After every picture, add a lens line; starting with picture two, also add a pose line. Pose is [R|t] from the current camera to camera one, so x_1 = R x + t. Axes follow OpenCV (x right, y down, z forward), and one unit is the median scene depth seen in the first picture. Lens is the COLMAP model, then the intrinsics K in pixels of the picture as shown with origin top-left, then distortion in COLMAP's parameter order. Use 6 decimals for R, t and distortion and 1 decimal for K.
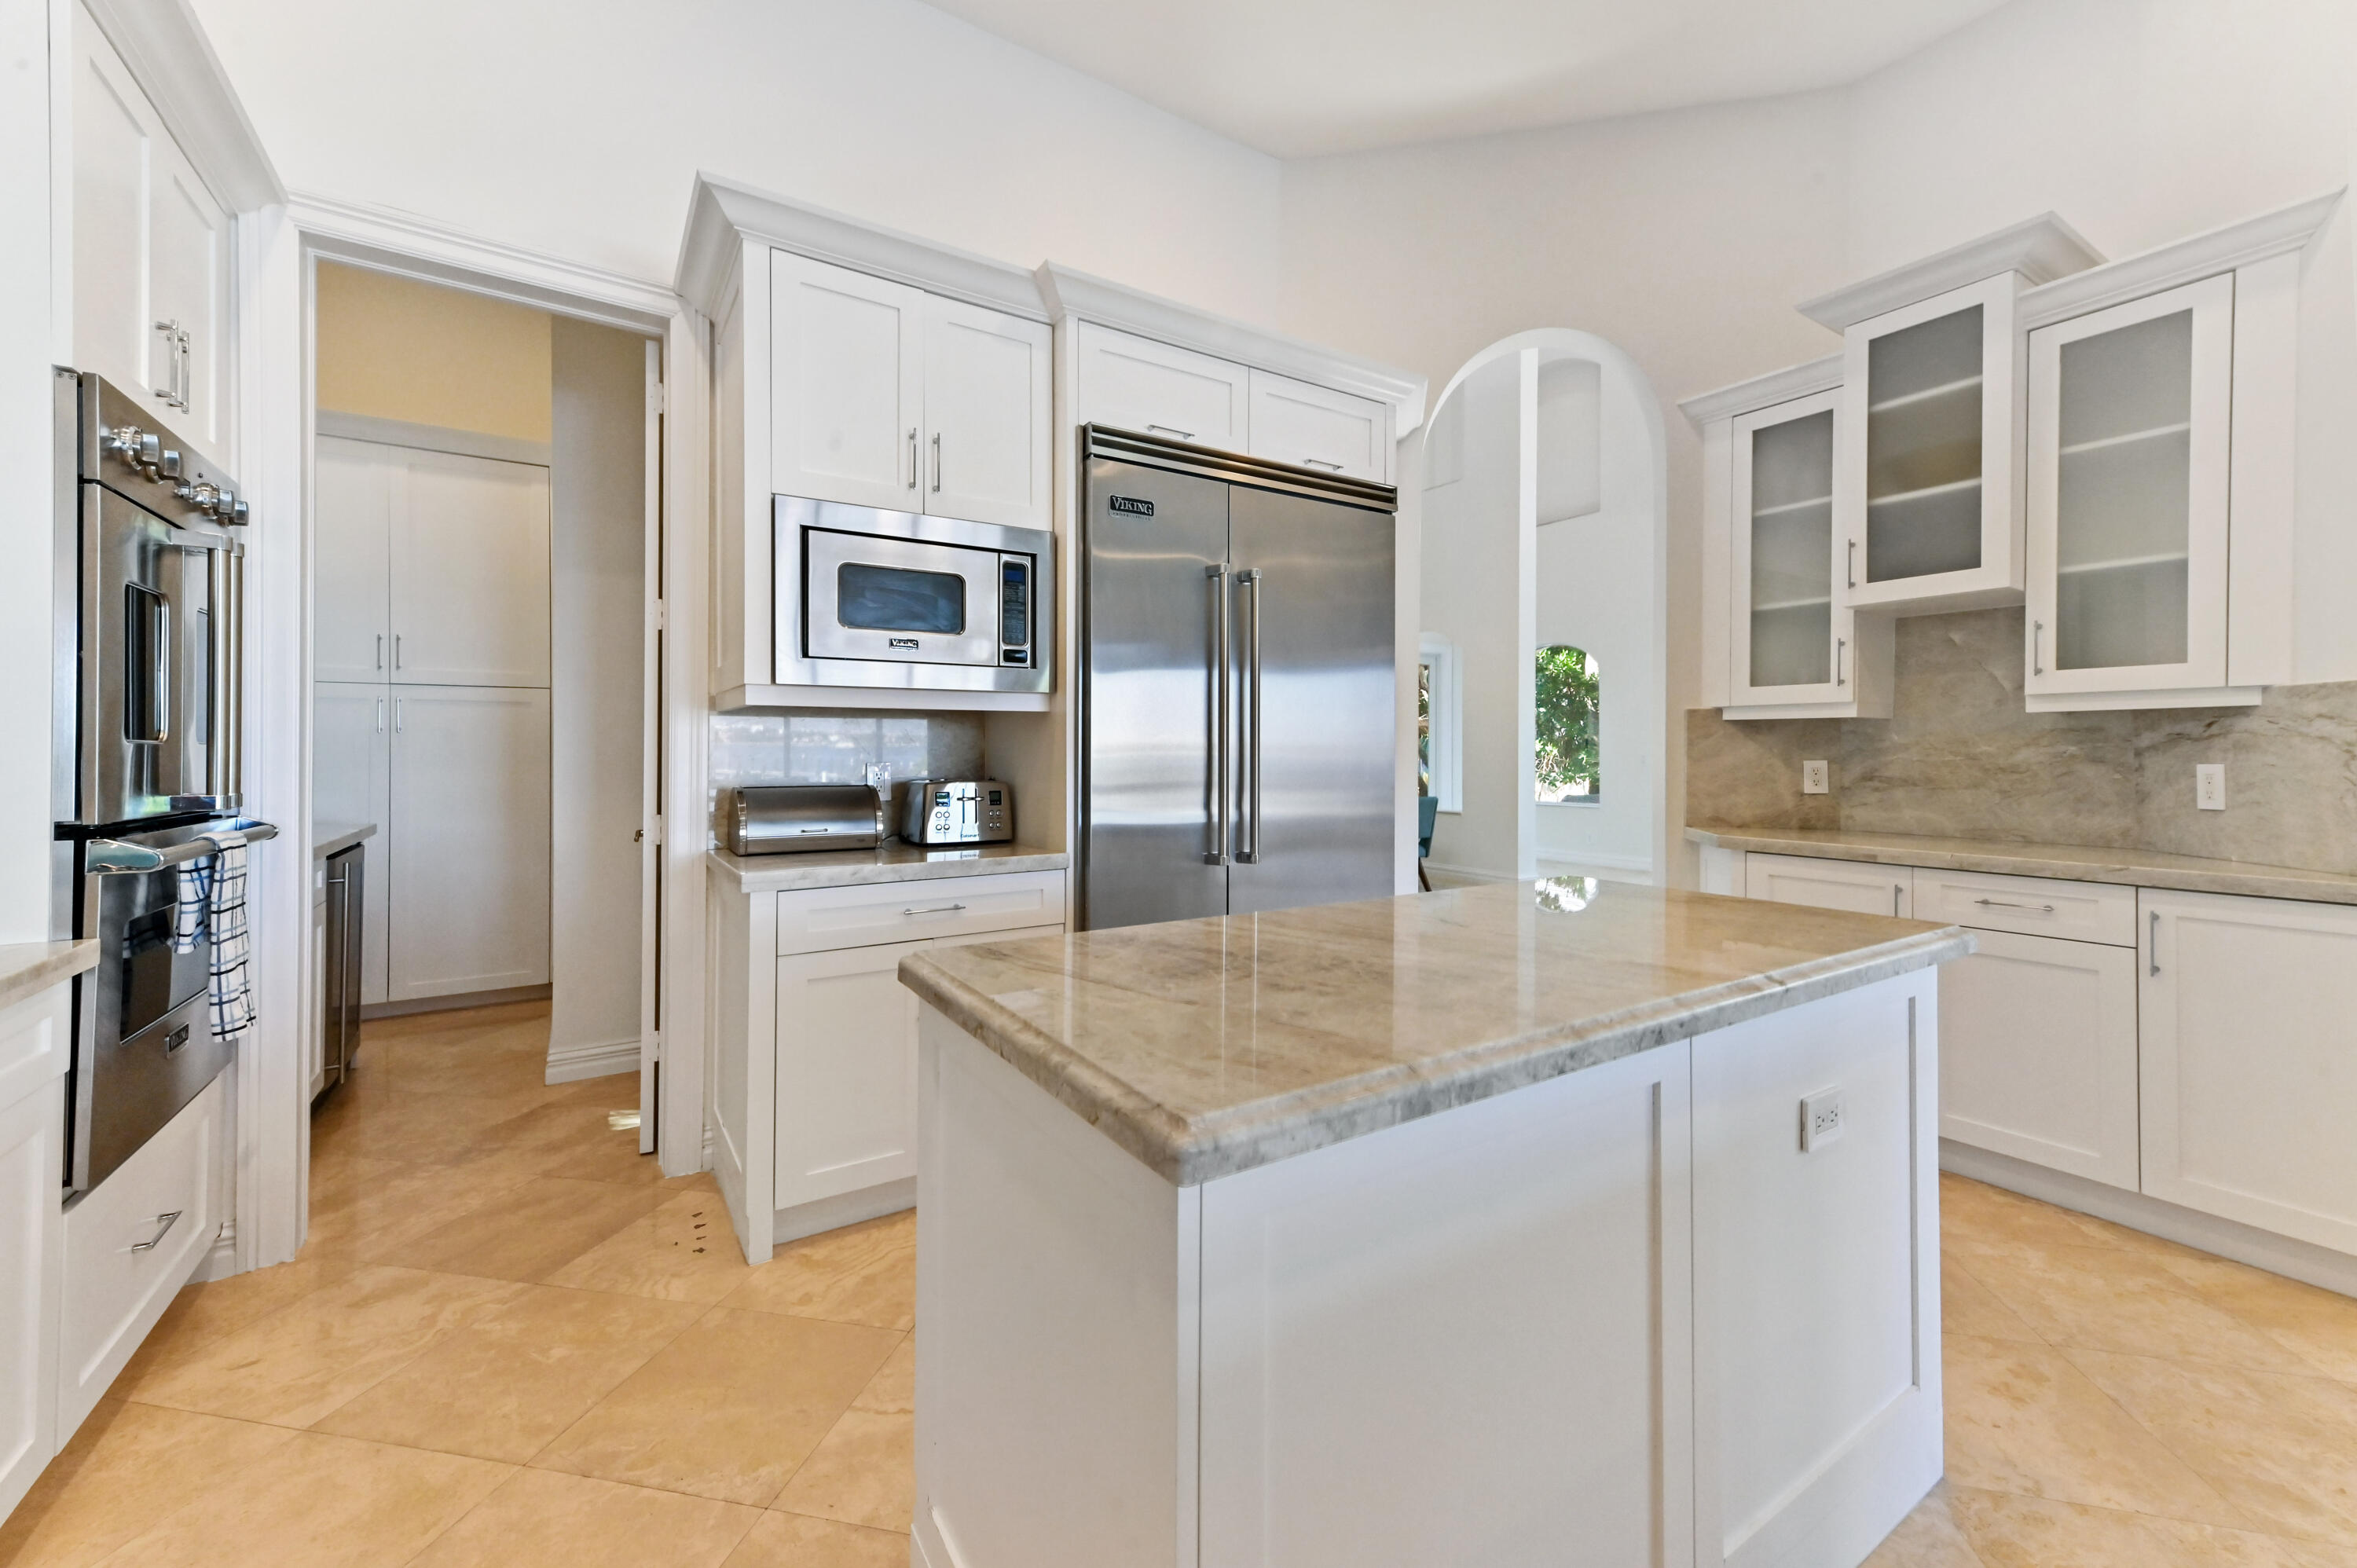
lens RADIAL K [[924.9, 0, 1174.3], [0, 924.9, 764.0], [0, 0, 1]] dist [-0.009597, -0.000012]
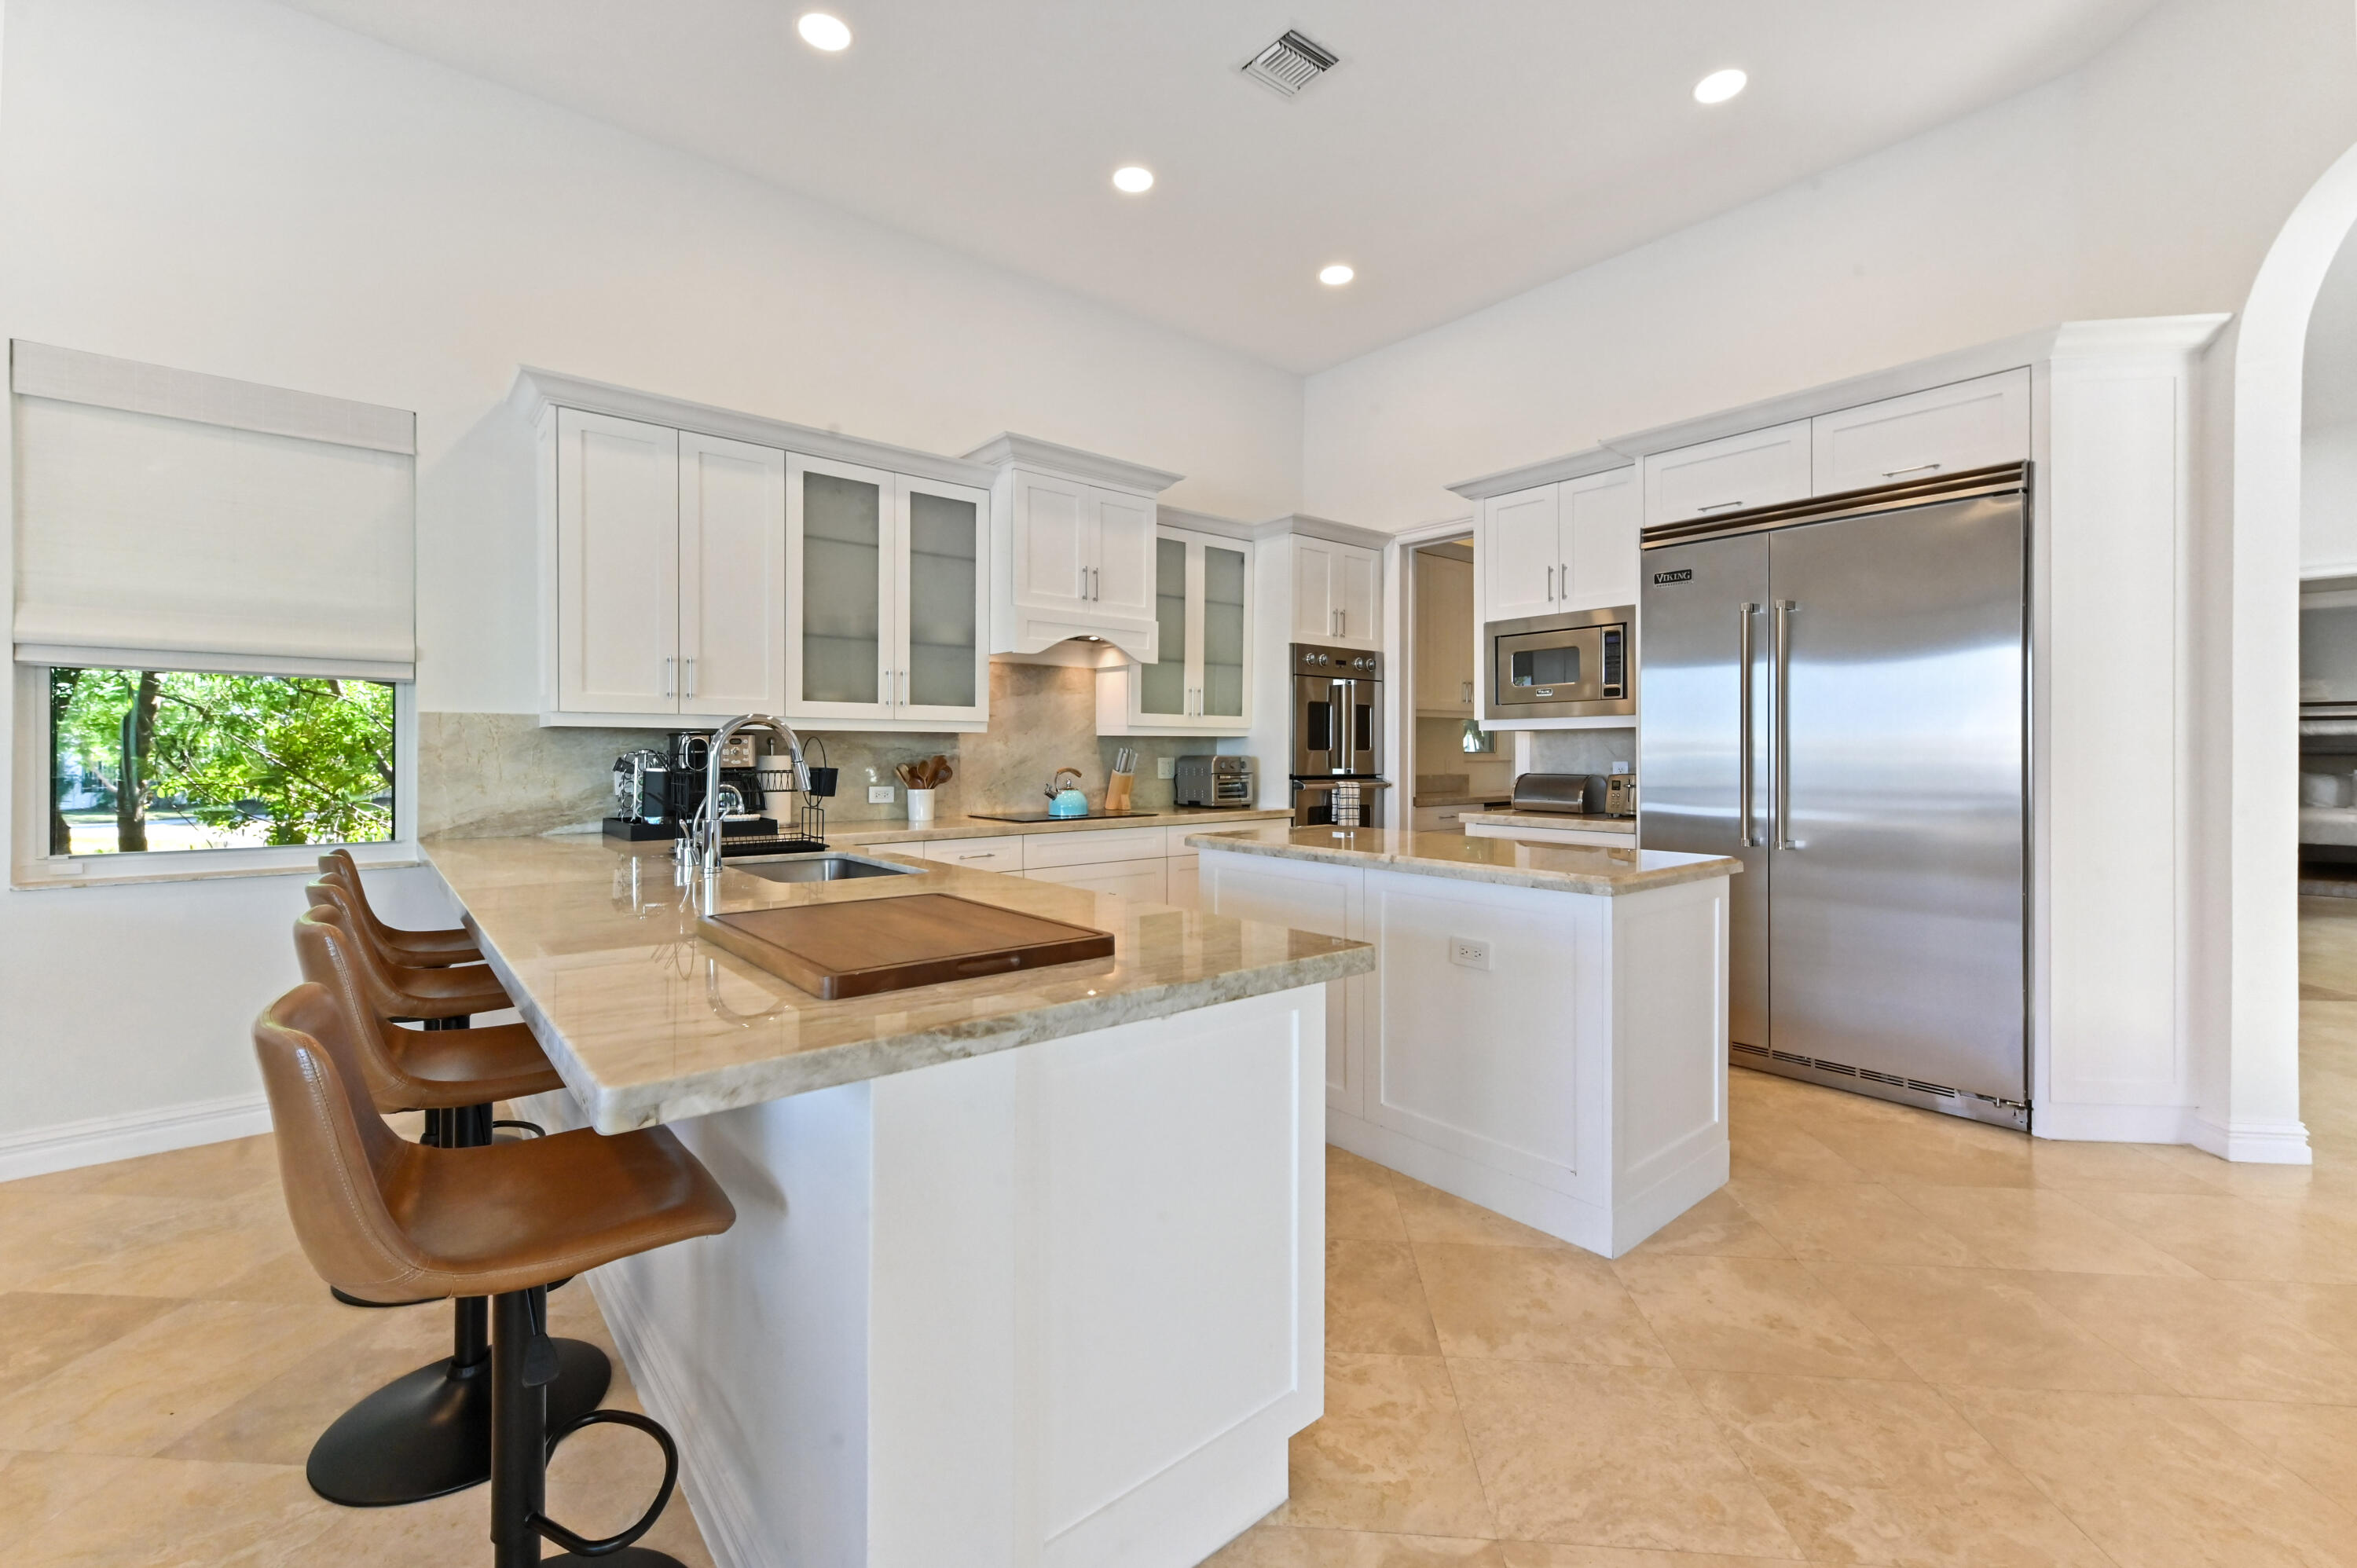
lens RADIAL K [[975.2, 0, 1171.8], [0, 975.2, 751.9], [0, 0, 1]] dist [0.000556, 0.000068]
pose [[0.125904, 0.000135, -0.992042, 1.343955], [-0.009482, 0.999954, -0.001067, -0.005887], [0.991997, 0.009541, 0.125900, 0.064980]]
